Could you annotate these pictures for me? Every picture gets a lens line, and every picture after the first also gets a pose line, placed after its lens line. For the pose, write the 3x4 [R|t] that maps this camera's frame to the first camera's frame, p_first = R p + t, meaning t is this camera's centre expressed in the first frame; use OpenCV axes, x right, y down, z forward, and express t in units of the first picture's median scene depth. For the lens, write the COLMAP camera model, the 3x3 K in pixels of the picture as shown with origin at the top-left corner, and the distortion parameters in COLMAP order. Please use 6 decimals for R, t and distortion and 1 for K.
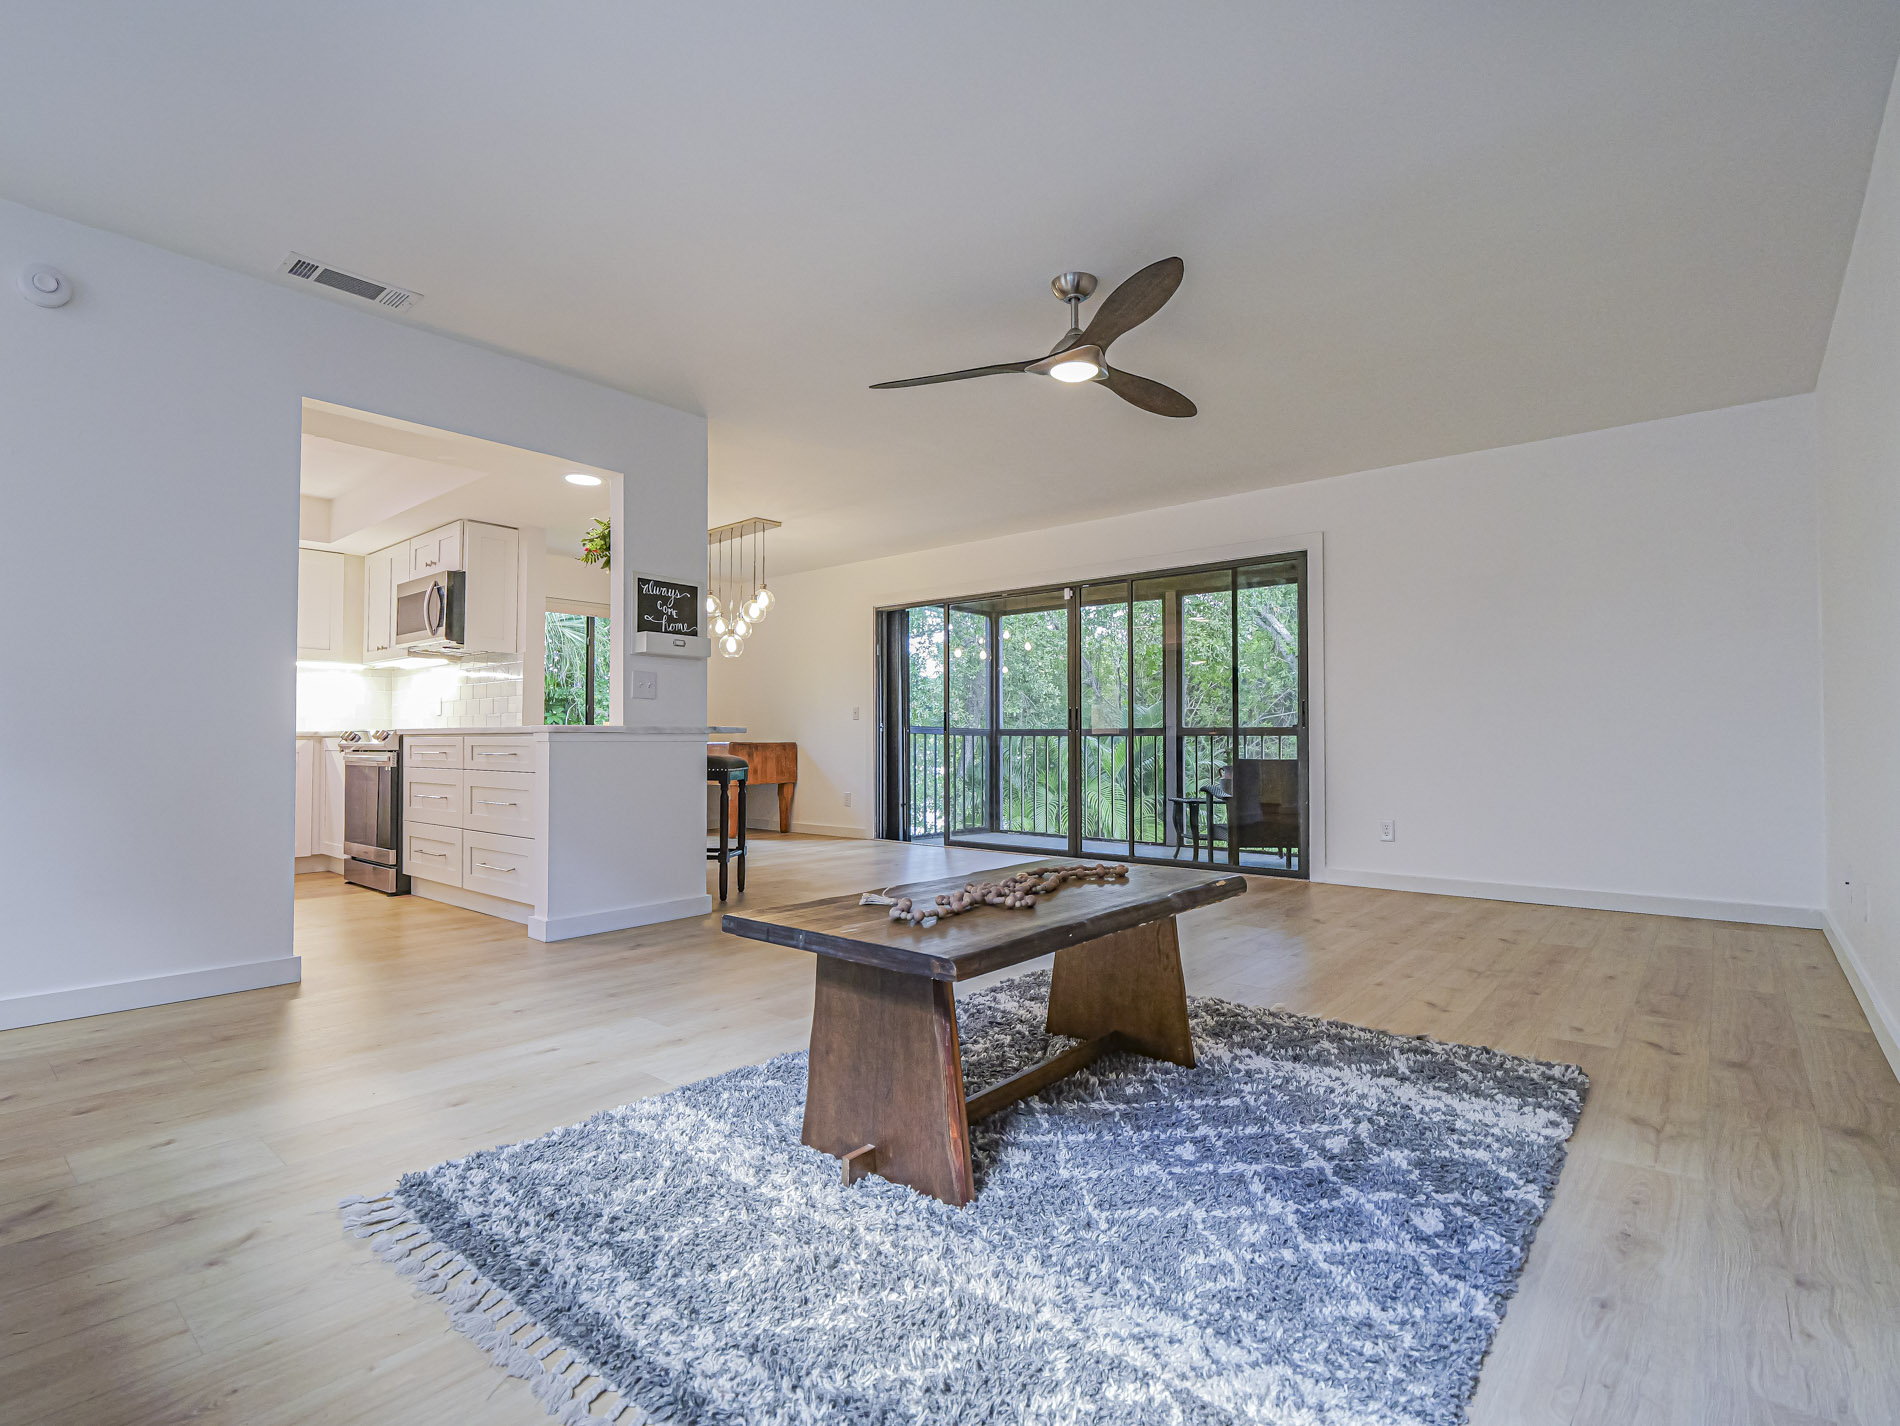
lens RADIAL K [[922.5, 0, 954.5], [0, 922.5, 714.5], [0, 0, 1]] dist [-0.006172, -0.000229]
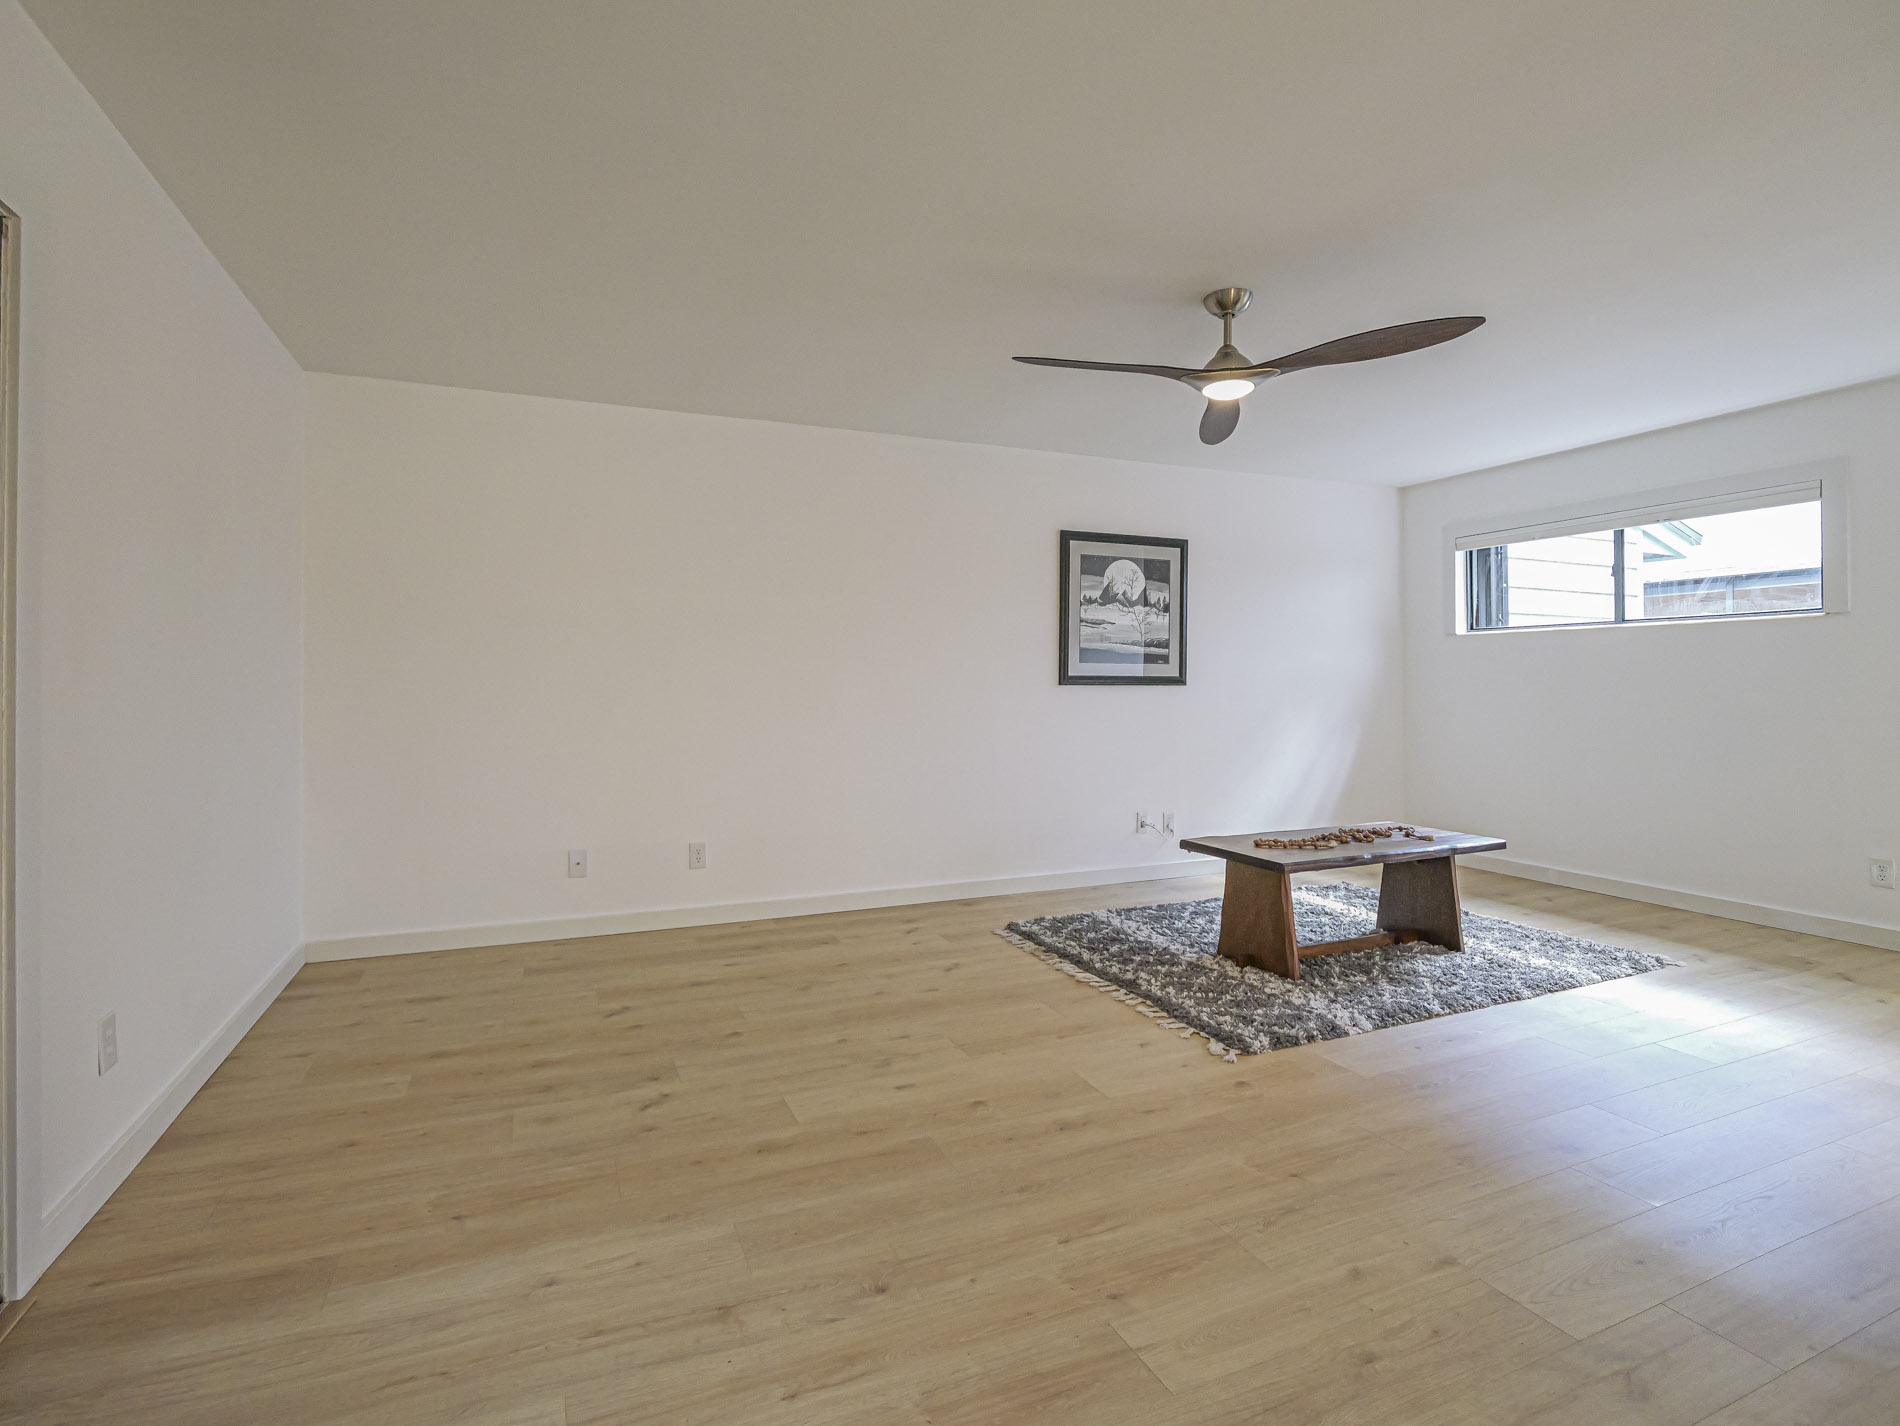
lens RADIAL K [[945.1, 0, 939.6], [0, 945.1, 675.7], [0, 0, 1]] dist [-0.004698, -0.000505]
pose [[-0.892480, 0.000562, 0.451087, -0.033000], [-0.014419, 0.999453, -0.029774, -0.030742], [-0.450857, -0.033077, -0.891983, 1.519494]]
